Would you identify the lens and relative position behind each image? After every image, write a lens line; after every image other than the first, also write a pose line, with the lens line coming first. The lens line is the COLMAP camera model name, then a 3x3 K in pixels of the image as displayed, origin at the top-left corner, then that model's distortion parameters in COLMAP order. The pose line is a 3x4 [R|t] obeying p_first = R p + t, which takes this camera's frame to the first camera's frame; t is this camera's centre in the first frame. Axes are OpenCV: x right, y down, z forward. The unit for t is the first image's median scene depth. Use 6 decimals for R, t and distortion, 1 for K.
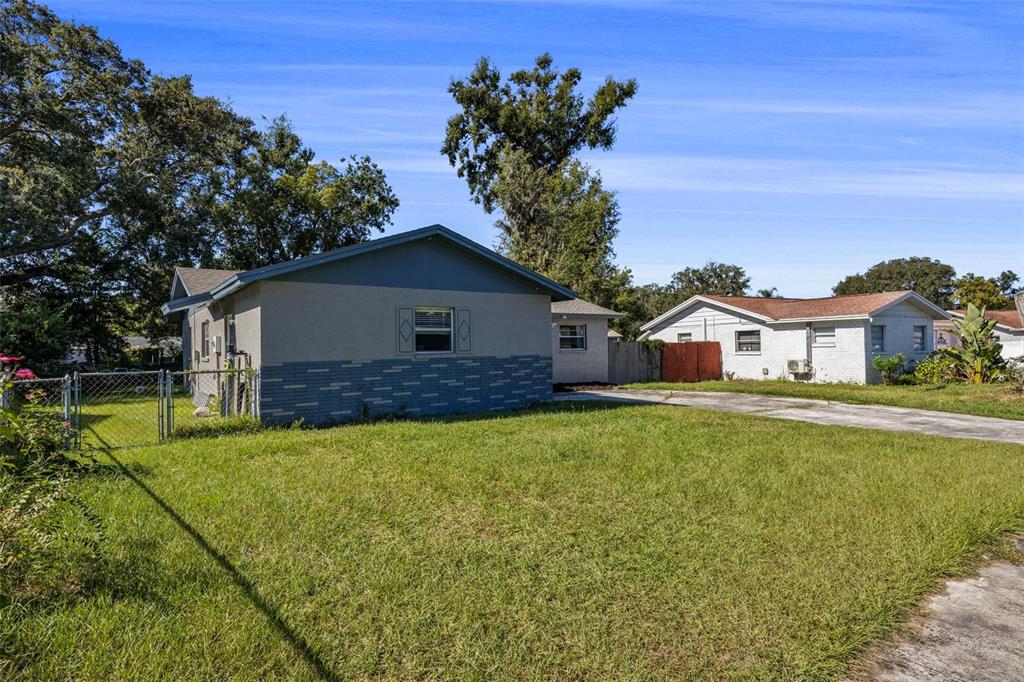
lens RADIAL K [[554.1, 0, 504.8], [0, 554.1, 342.7], [0, 0, 1]] dist [-0.001932, -0.000036]
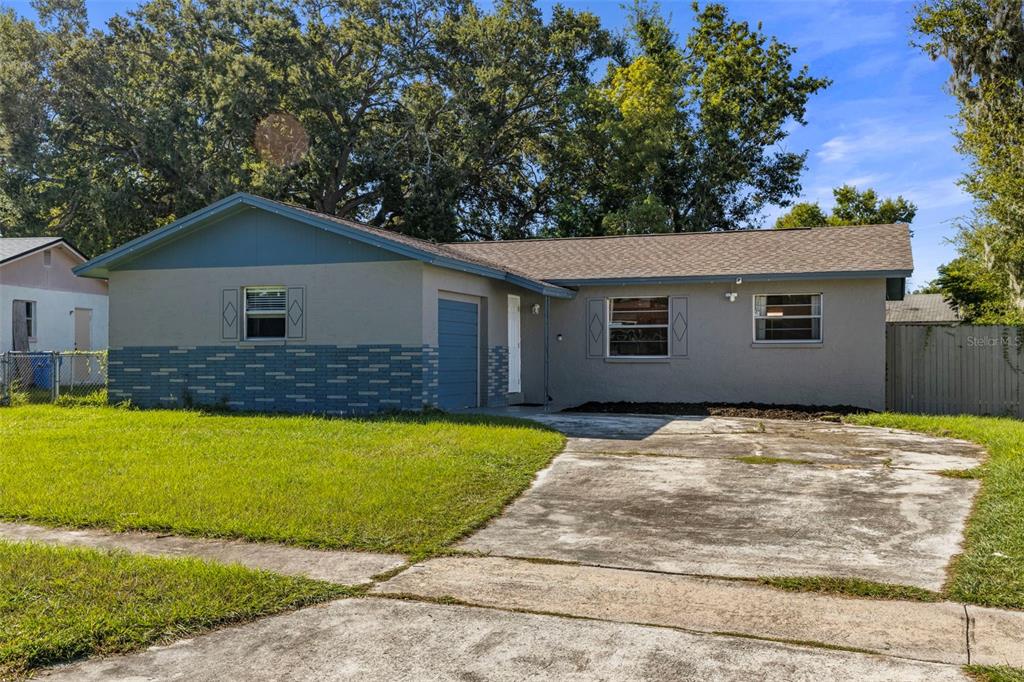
lens RADIAL K [[1070.4, 0, 508.2], [0, 1070.4, 341.2], [0, 0, 1]] dist [-0.026781, 0.000000]
pose [[0.566217, 0.002511, -0.824252, 1.432009], [-0.000980, 0.999997, 0.002373, 0.016298], [0.824256, -0.000535, 0.566218, 0.371756]]
